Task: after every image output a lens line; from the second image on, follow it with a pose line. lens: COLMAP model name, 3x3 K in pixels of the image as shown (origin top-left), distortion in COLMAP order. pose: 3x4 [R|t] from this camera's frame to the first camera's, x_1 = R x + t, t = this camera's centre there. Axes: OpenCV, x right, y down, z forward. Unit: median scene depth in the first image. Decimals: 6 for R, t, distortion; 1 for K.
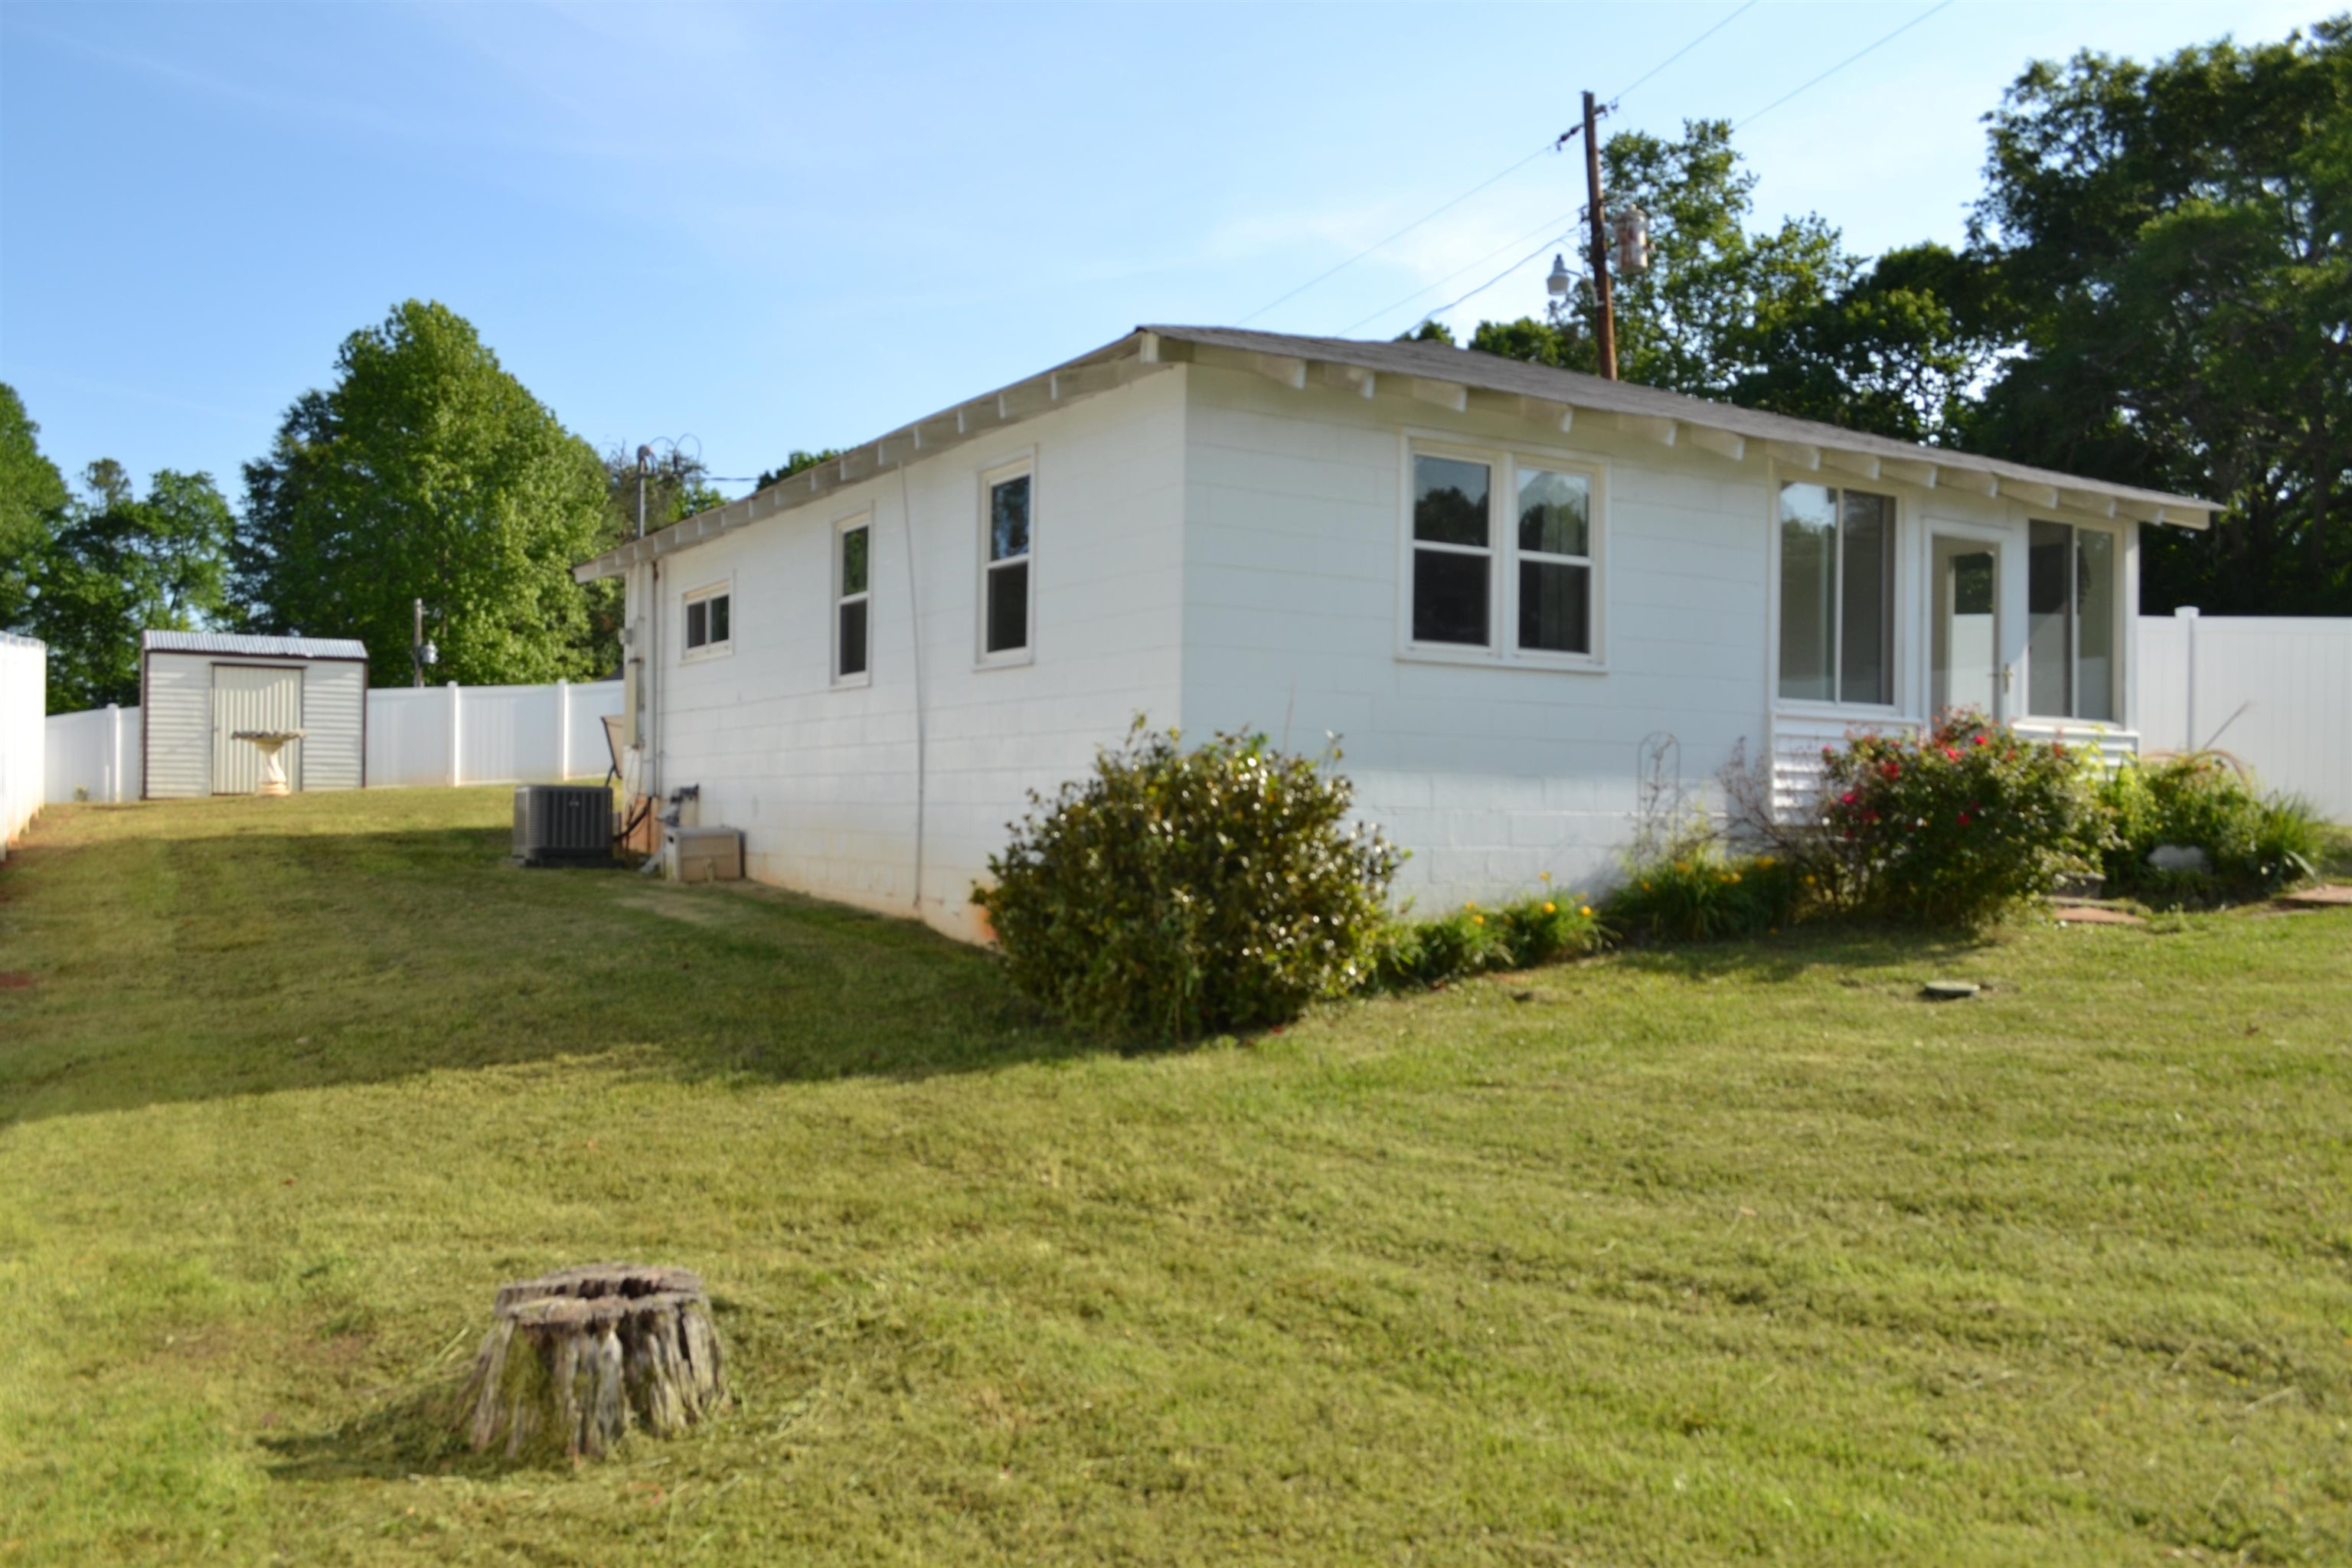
lens RADIAL K [[1905.0, 0, 1173.2], [0, 1905.0, 801.7], [0, 0, 1]] dist [-0.007001, 0.003723]
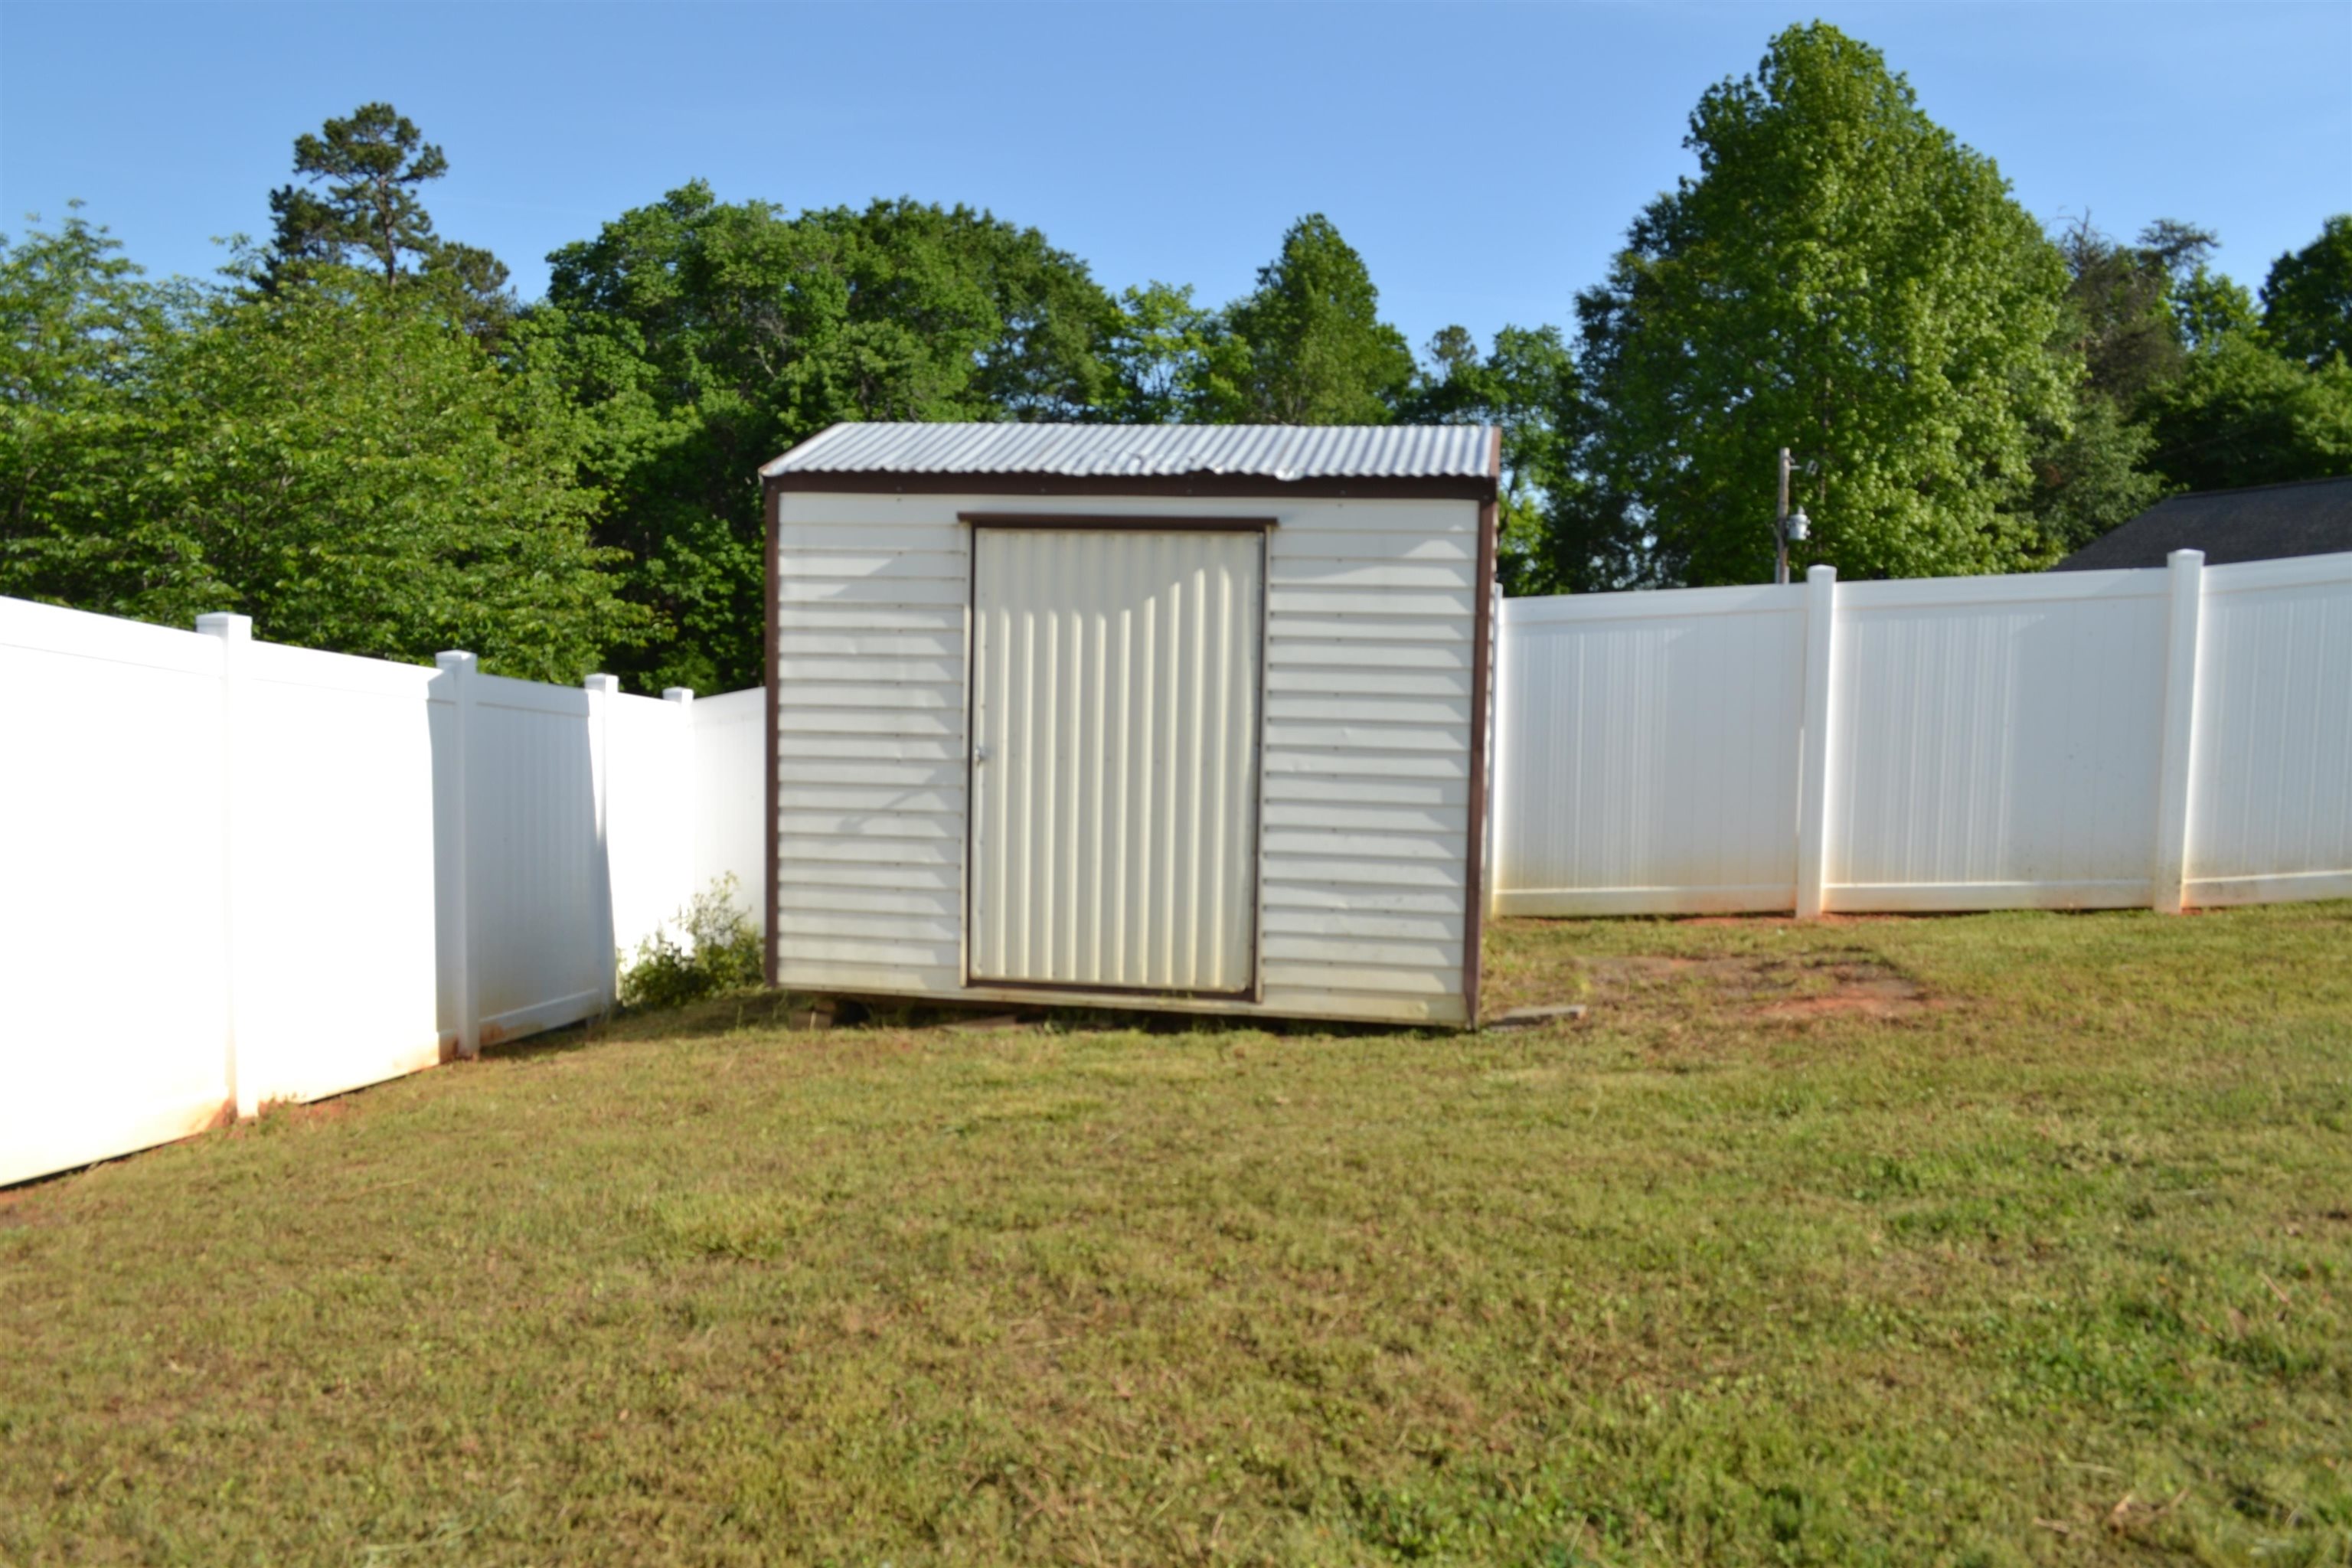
lens RADIAL K [[1905.0, 0, 1173.2], [0, 1905.0, 801.7], [0, 0, 1]] dist [-0.007001, 0.003723]
pose [[0.769658, 0.053049, -0.636249, -0.113194], [-0.014673, 0.997749, 0.065441, -0.018749], [0.638288, -0.041031, 0.768704, 0.300725]]
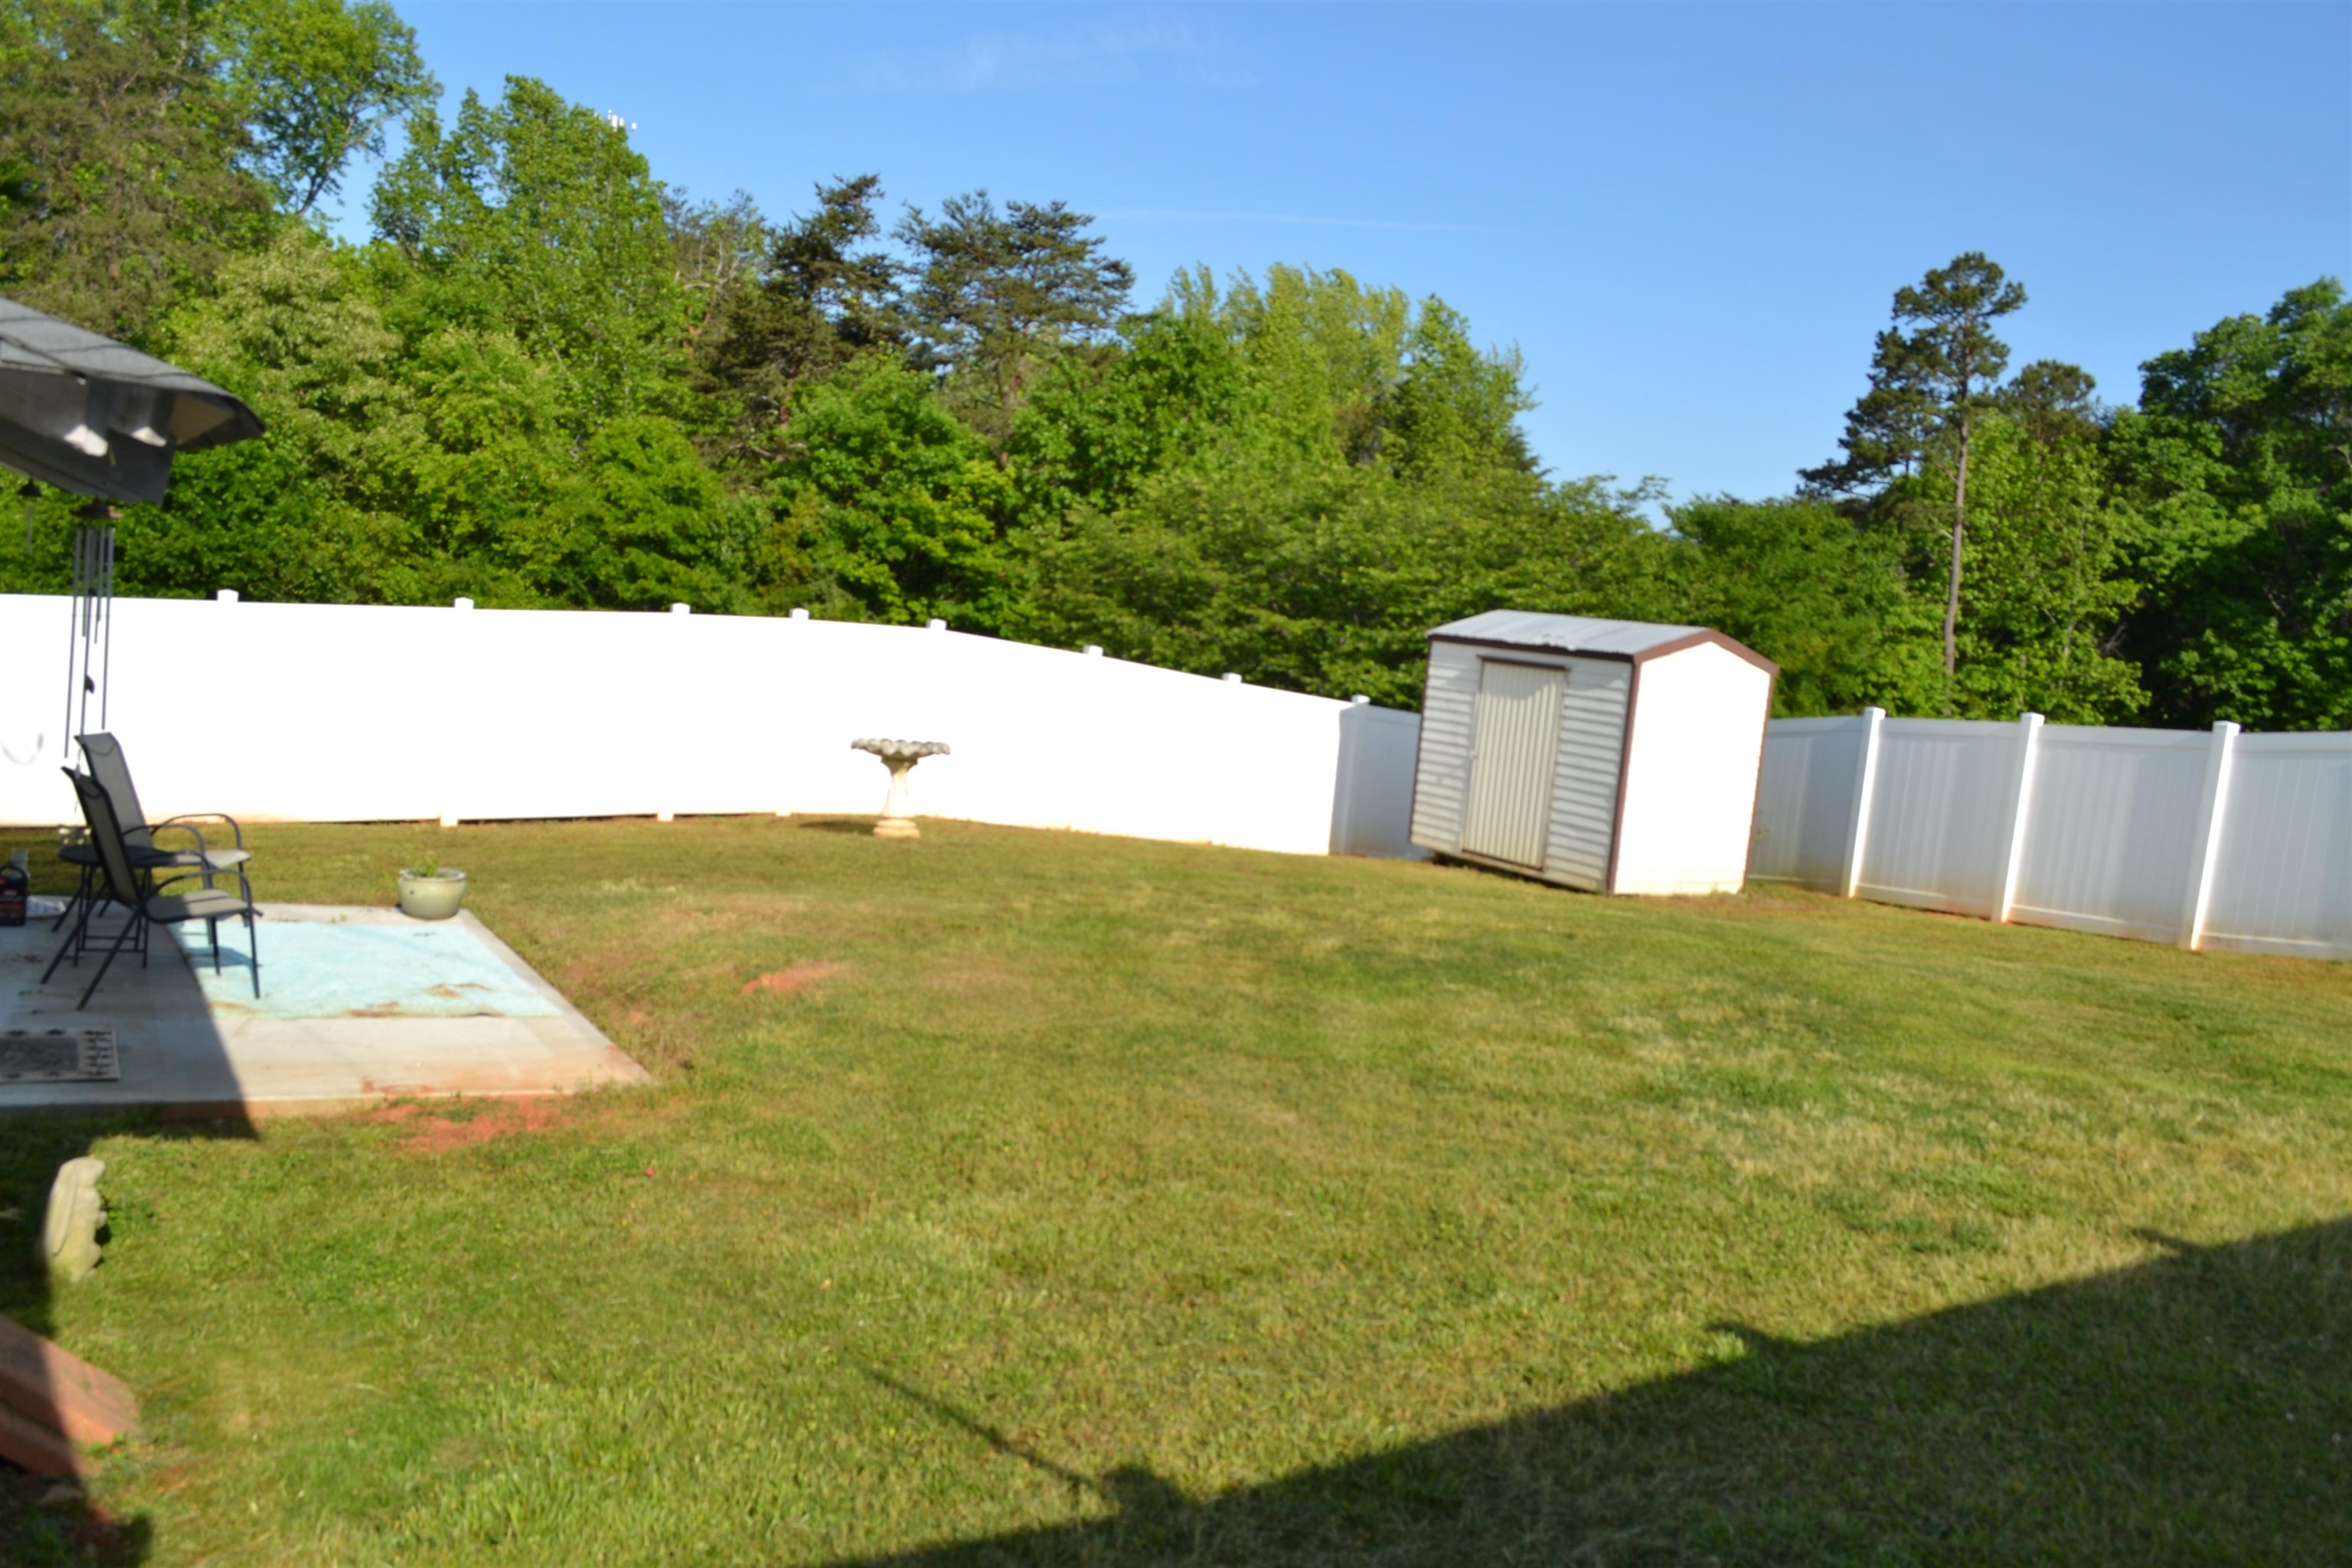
lens RADIAL K [[1905.0, 0, 1173.2], [0, 1905.0, 801.7], [0, 0, 1]] dist [-0.007001, 0.003723]
pose [[0.010084, 0.090291, -0.995864, 0.058251], [-0.107832, 0.990206, 0.088686, -0.026108], [0.994118, 0.106491, 0.019722, 0.330027]]
